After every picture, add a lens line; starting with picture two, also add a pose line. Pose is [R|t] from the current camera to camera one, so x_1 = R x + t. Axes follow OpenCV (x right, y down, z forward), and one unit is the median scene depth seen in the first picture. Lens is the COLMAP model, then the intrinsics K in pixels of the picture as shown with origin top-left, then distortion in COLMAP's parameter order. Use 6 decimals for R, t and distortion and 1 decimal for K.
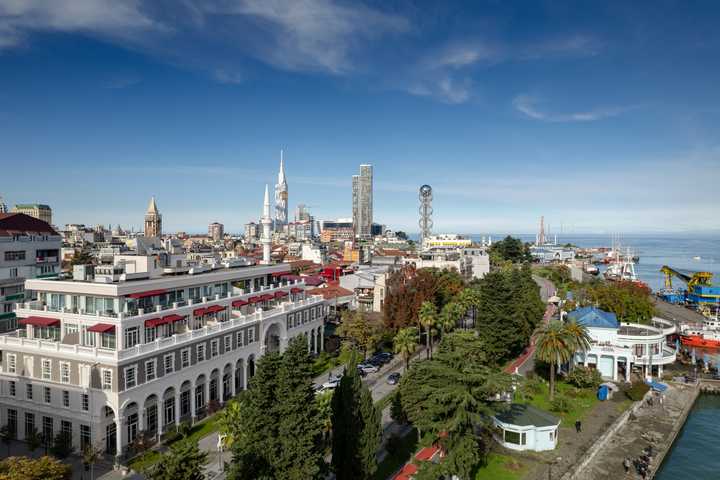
lens RADIAL K [[459.5, 0, 360.0], [0, 459.5, 240.0], [0, 0, 1]] dist [-0.000268, 0.002852]
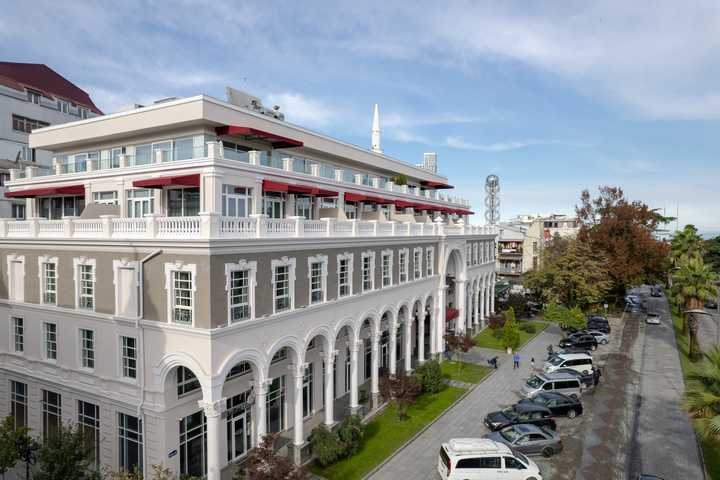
lens RADIAL K [[459.5, 0, 360.0], [0, 459.5, 240.0], [0, 0, 1]] dist [-0.000268, 0.002852]
pose [[0.992581, -0.000785, -0.121582, -0.344669], [0.001569, 0.999979, 0.006349, 0.244434], [0.121575, -0.006492, 0.992561, 0.618577]]
